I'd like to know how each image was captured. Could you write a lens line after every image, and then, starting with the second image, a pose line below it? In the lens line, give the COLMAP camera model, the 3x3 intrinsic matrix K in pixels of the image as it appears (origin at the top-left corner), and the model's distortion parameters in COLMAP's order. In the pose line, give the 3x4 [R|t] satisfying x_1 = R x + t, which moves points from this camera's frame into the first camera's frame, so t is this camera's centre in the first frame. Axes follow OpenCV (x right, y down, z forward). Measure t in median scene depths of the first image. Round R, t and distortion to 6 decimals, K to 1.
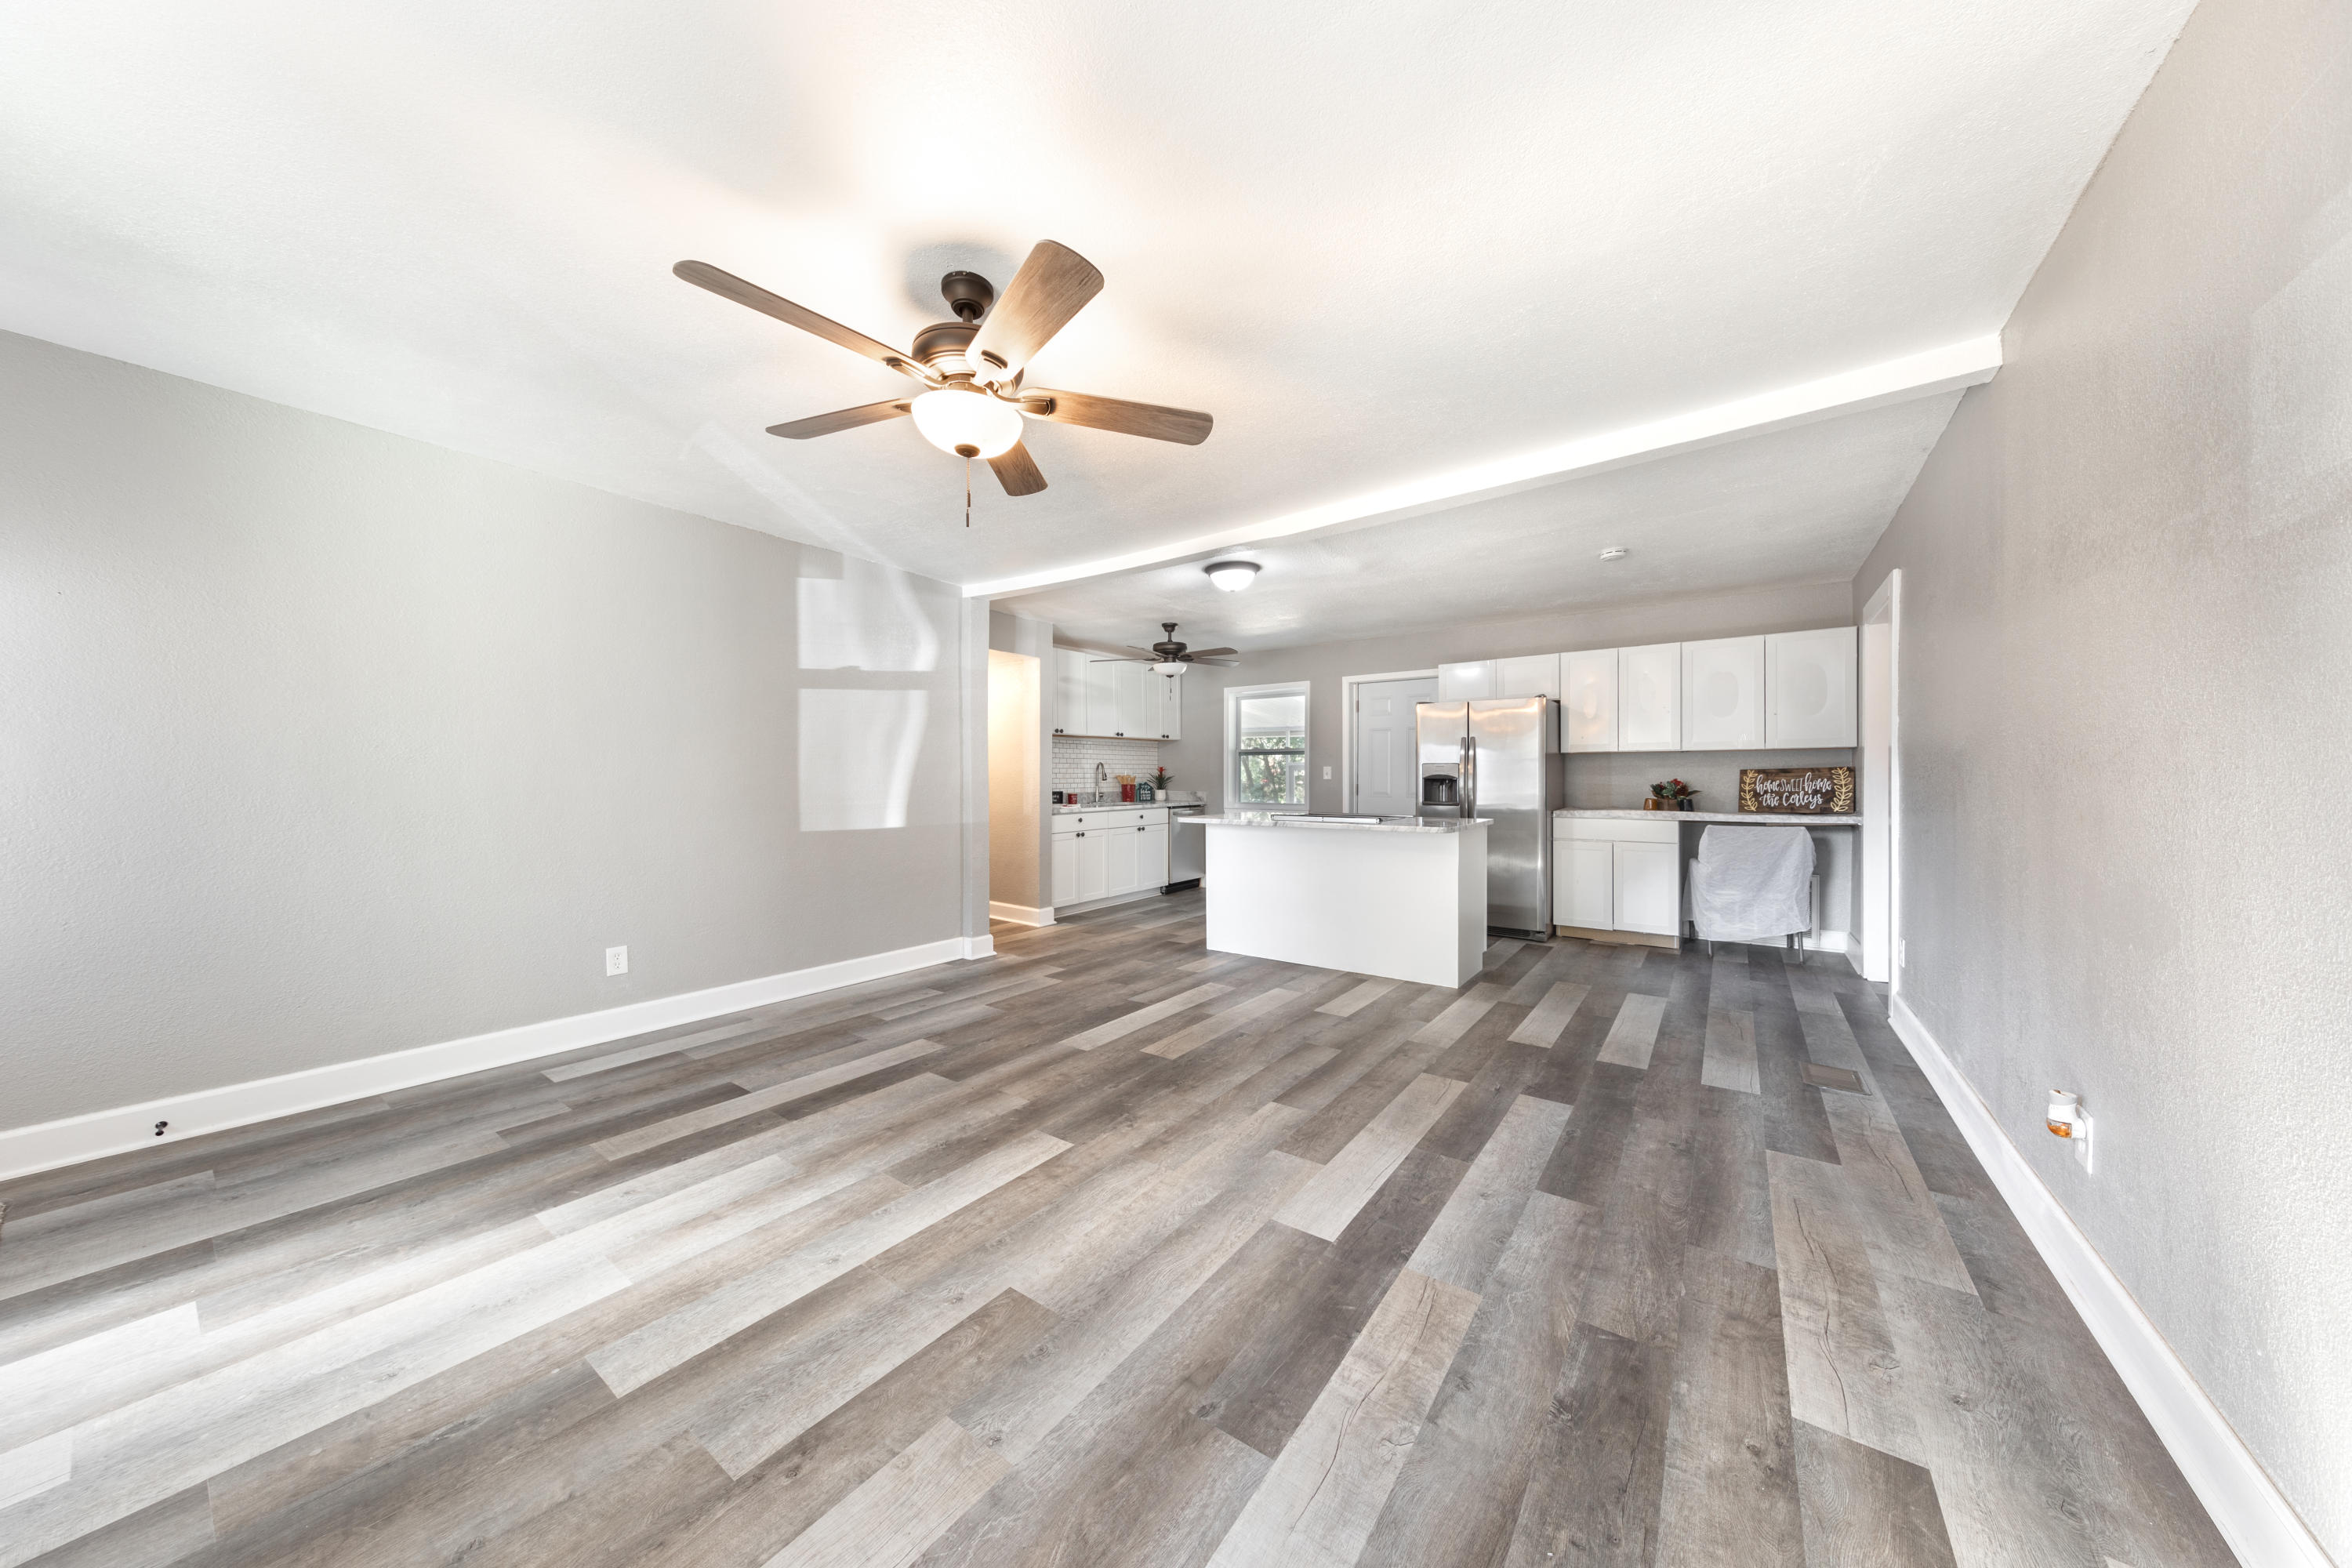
lens RADIAL K [[762.8, 0, 1173.8], [0, 762.8, 790.4], [0, 0, 1]] dist [0.010357, -0.001160]
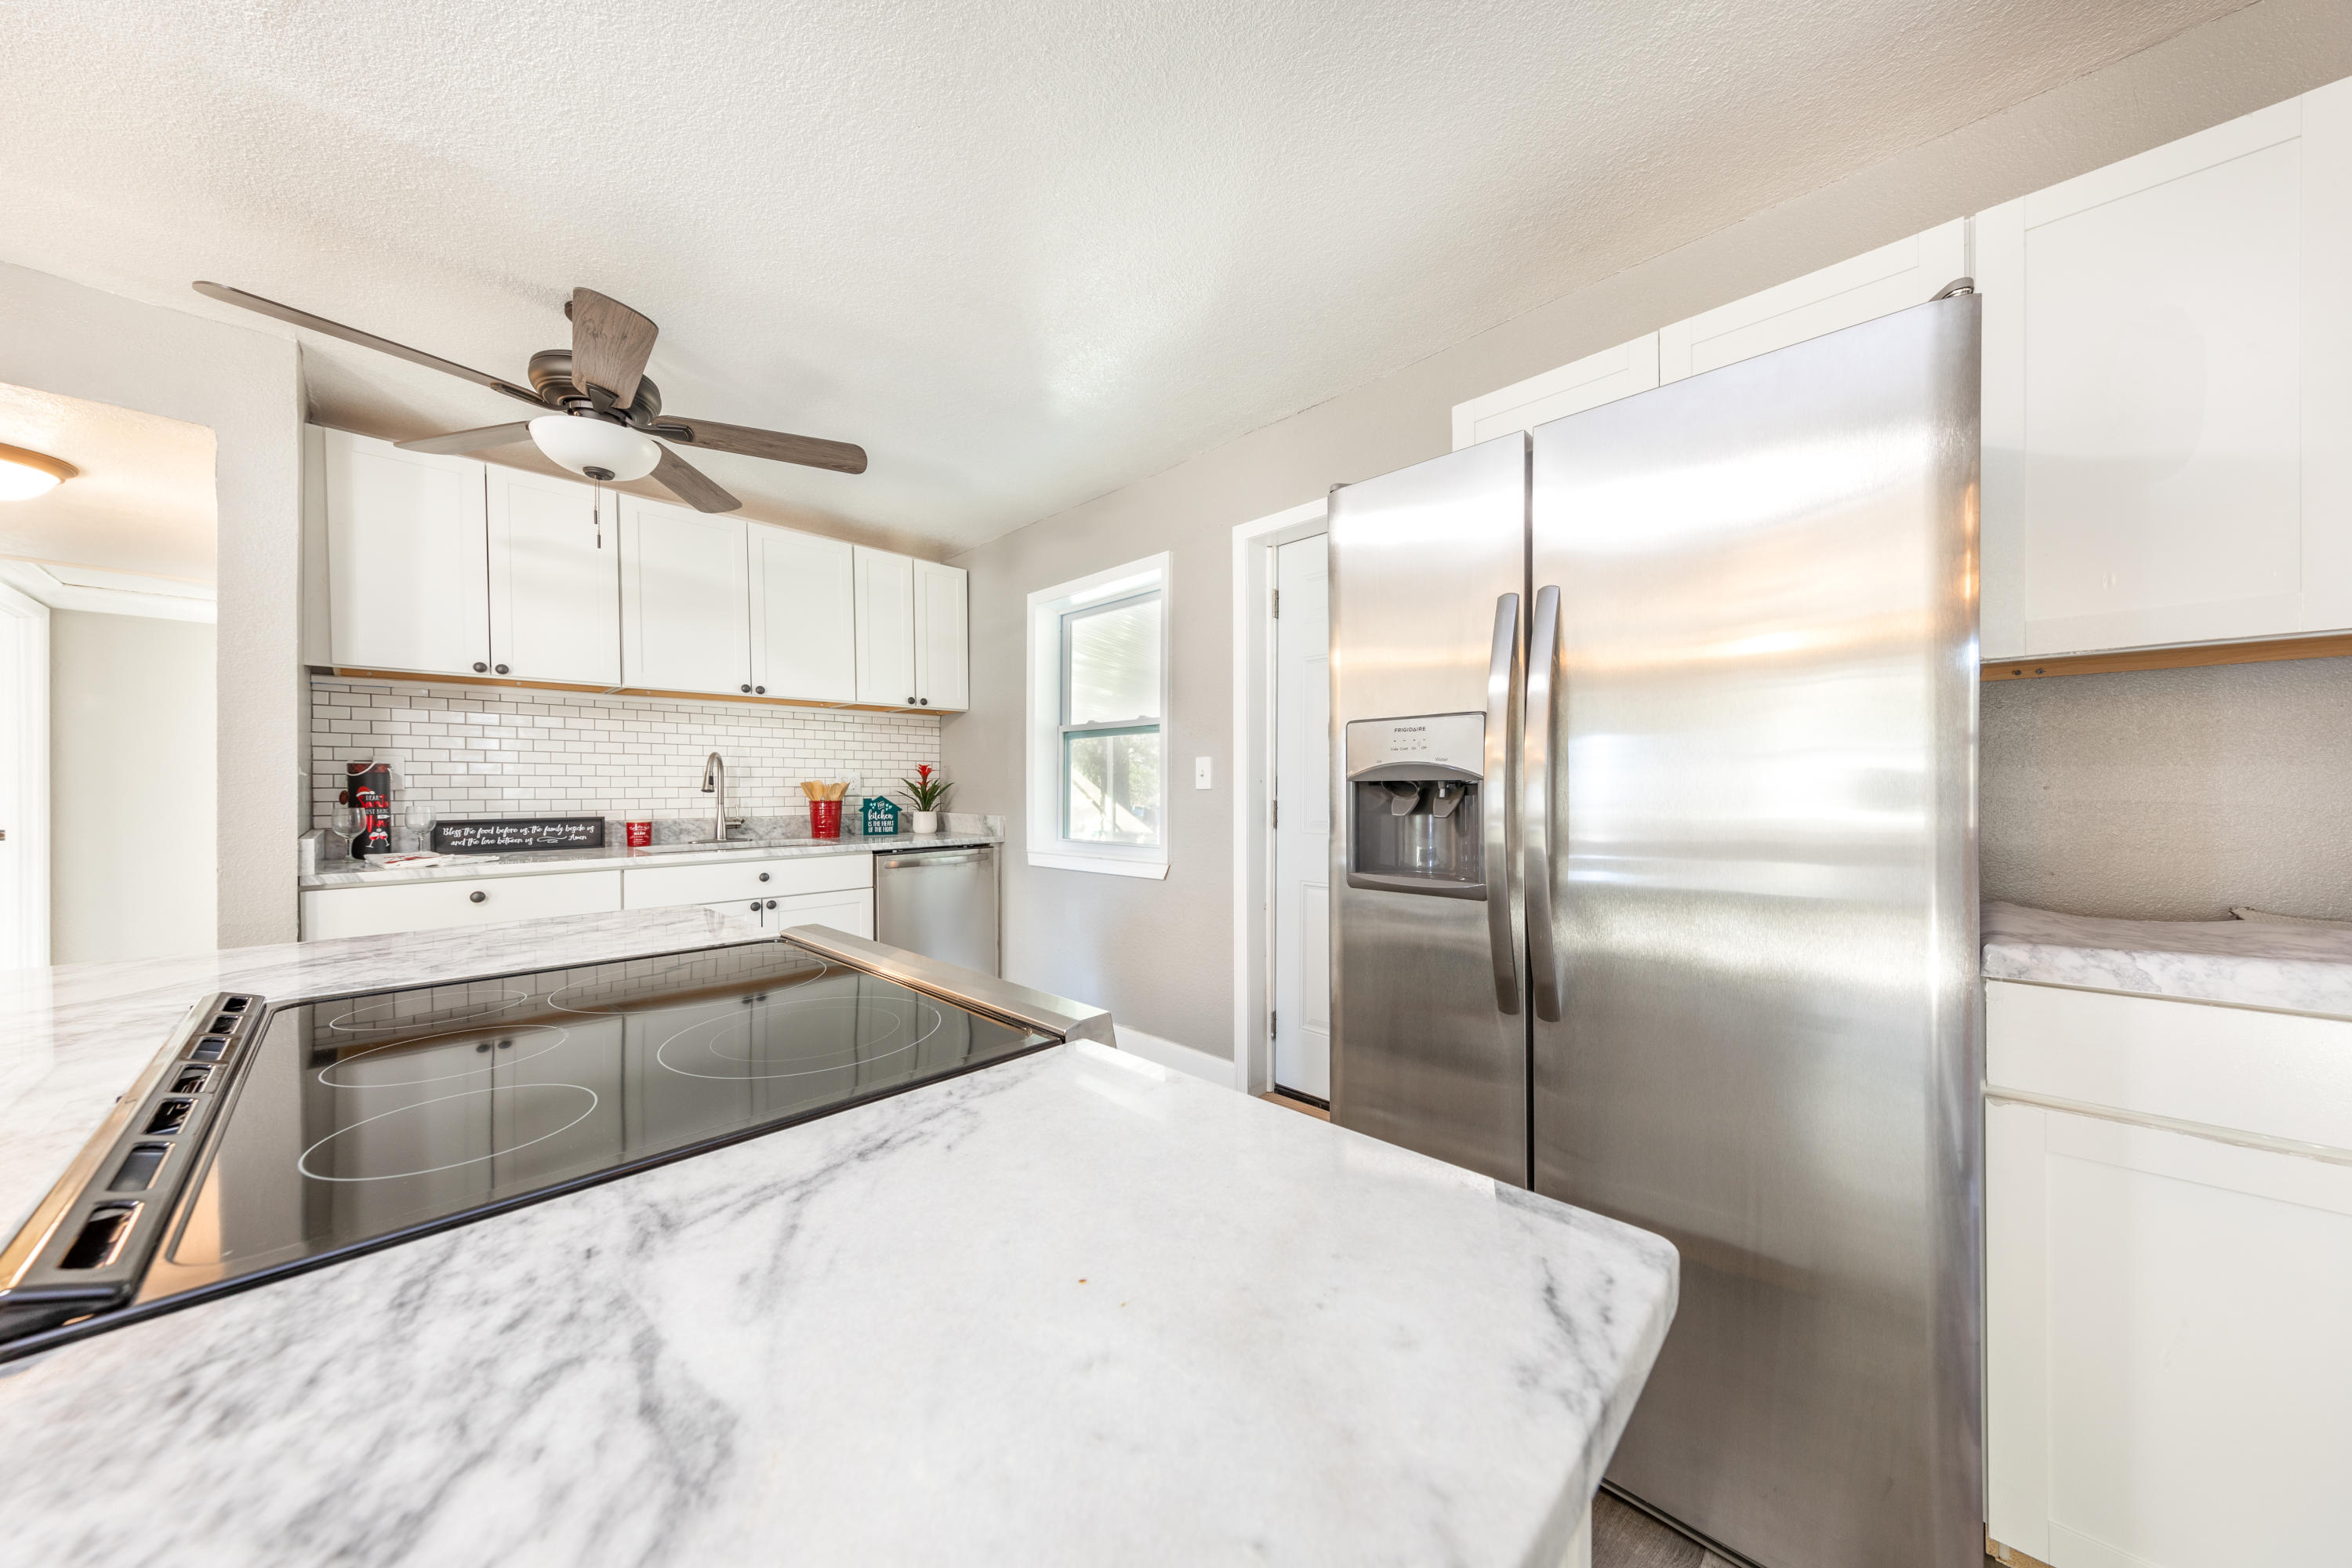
lens RADIAL K [[762.8, 0, 1184.1], [0, 762.8, 794.4], [0, 0, 1]] dist [0.010357, -0.001160]
pose [[0.989786, -0.001943, -0.142547, 0.507272], [0.000290, 0.999932, -0.011618, -0.013372], [0.142560, 0.011458, 0.989720, 1.223057]]
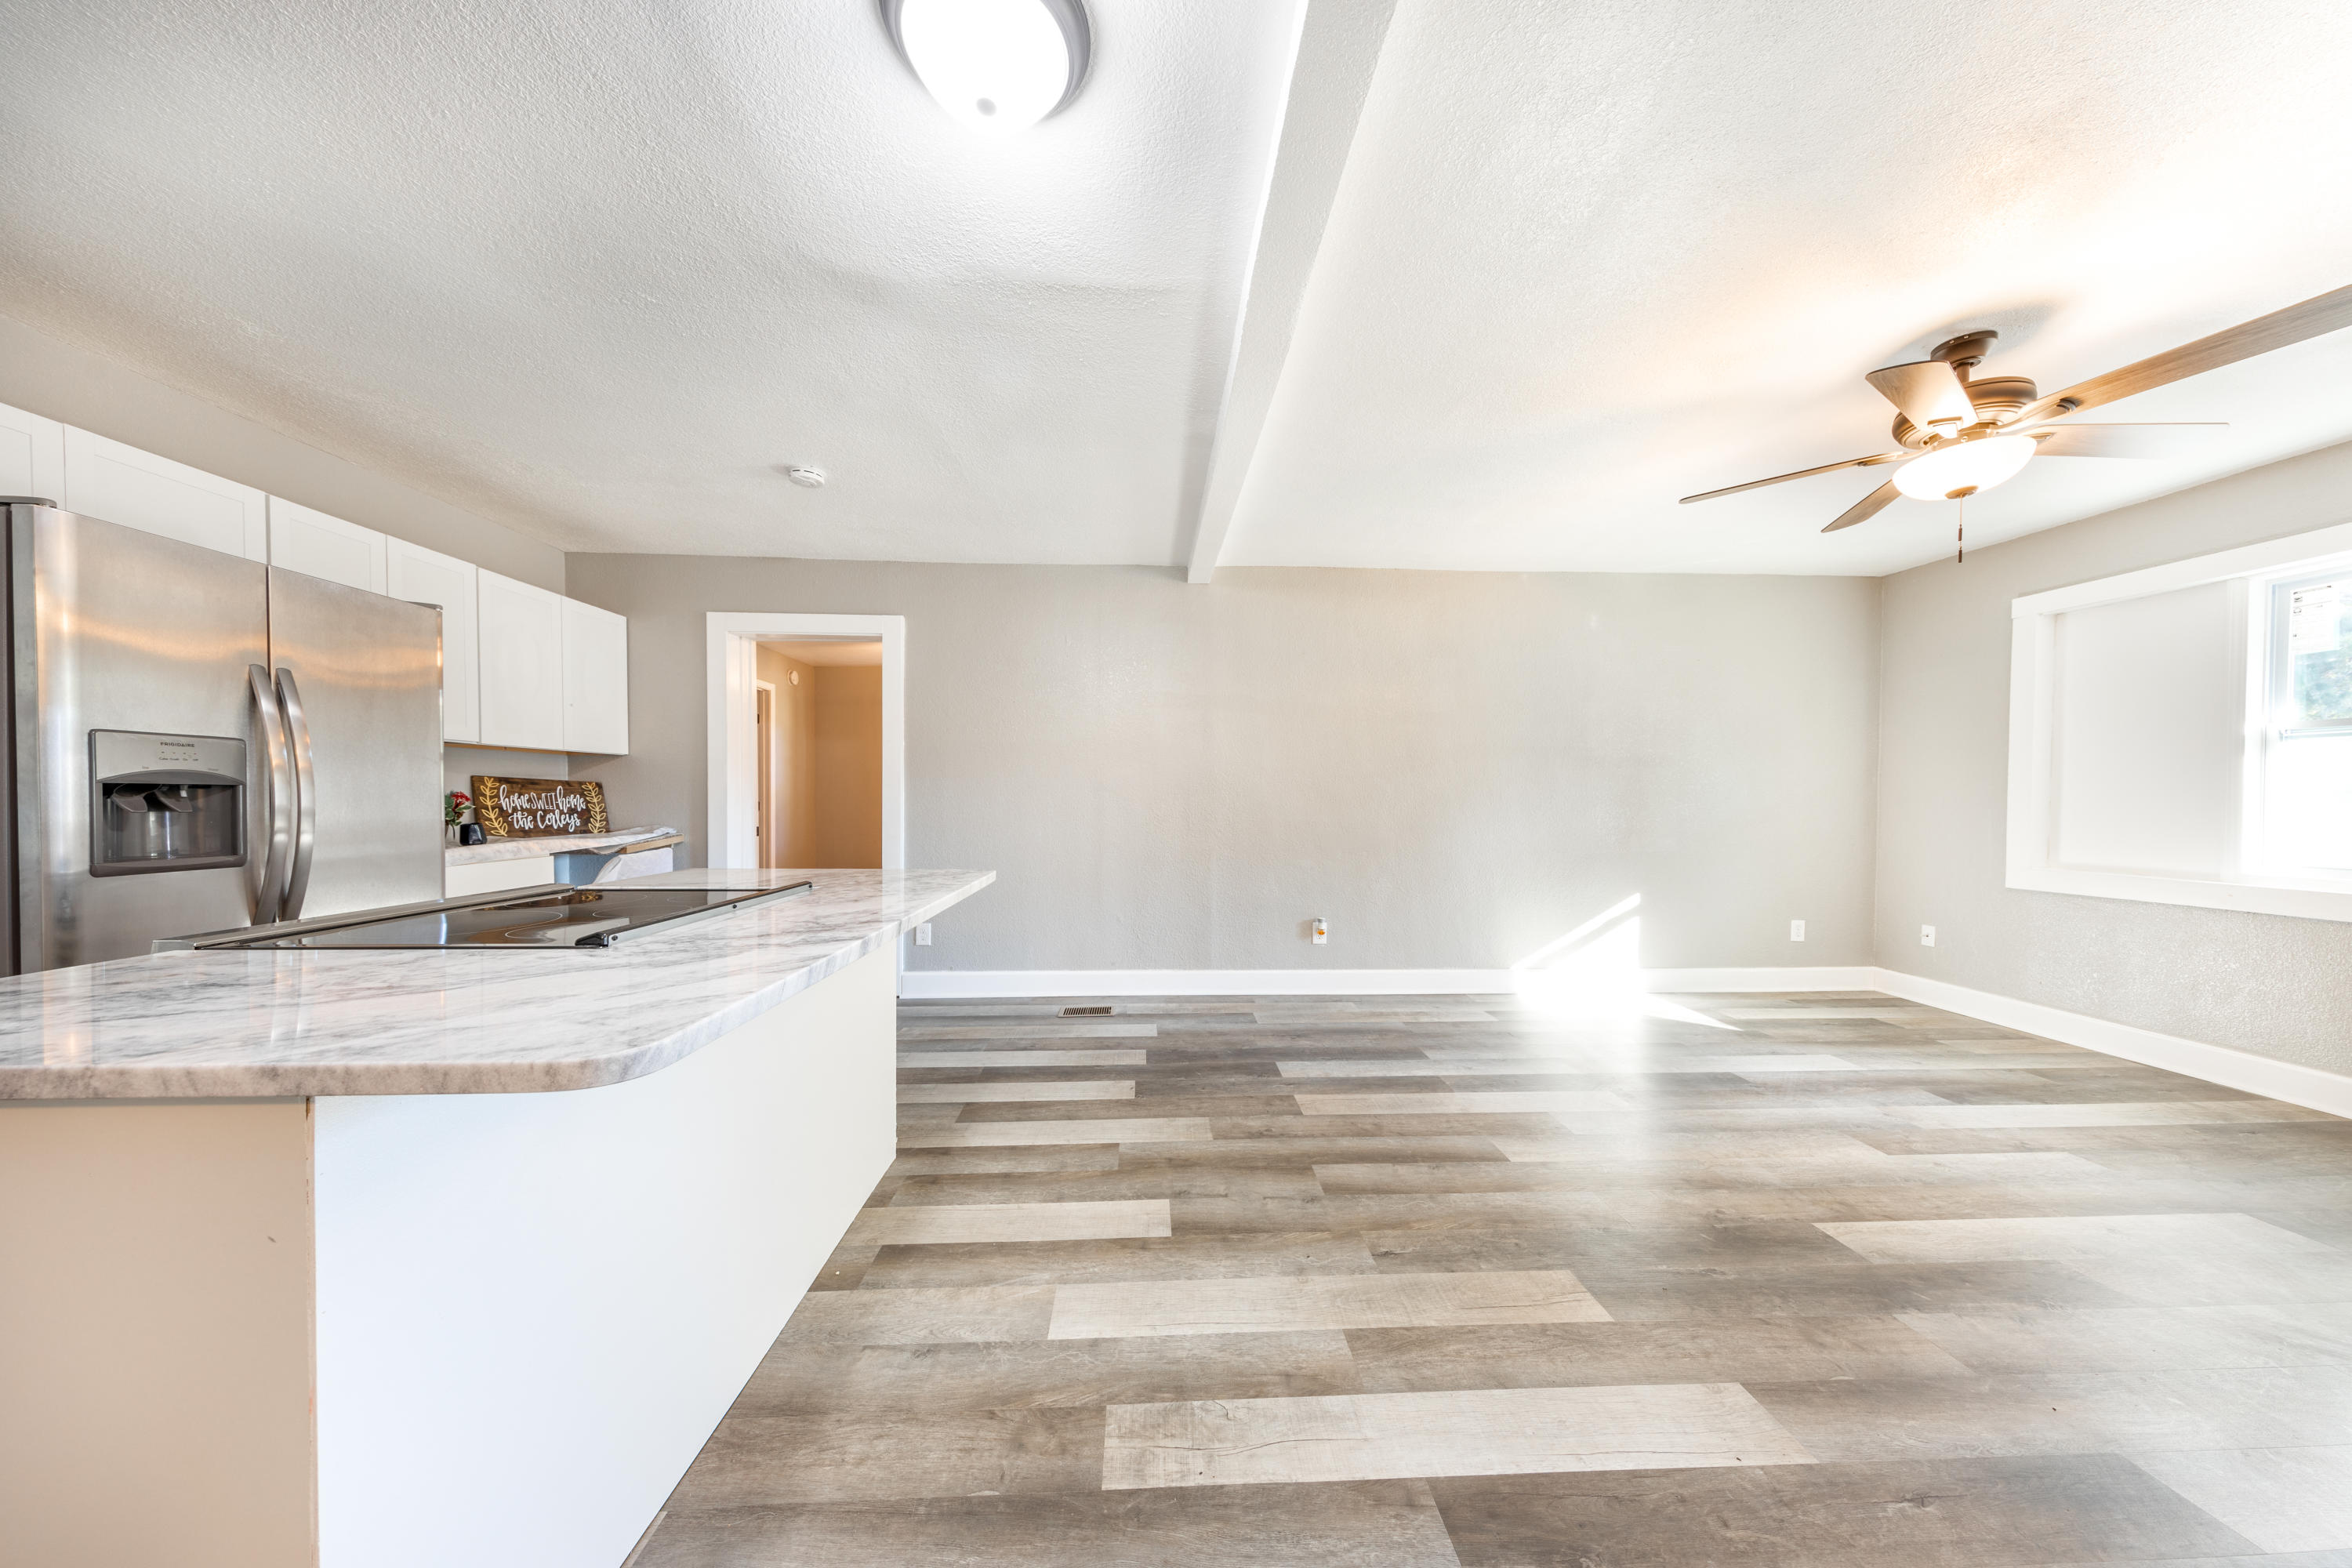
lens RADIAL K [[762.8, 0, 1175.0], [0, 762.8, 797.1], [0, 0, 1]] dist [0.010357, -0.001160]
pose [[-0.626465, -0.003510, 0.779441, -0.243053], [0.008161, 0.999905, 0.011063, -0.017358], [-0.779406, 0.013292, -0.626378, 1.434967]]
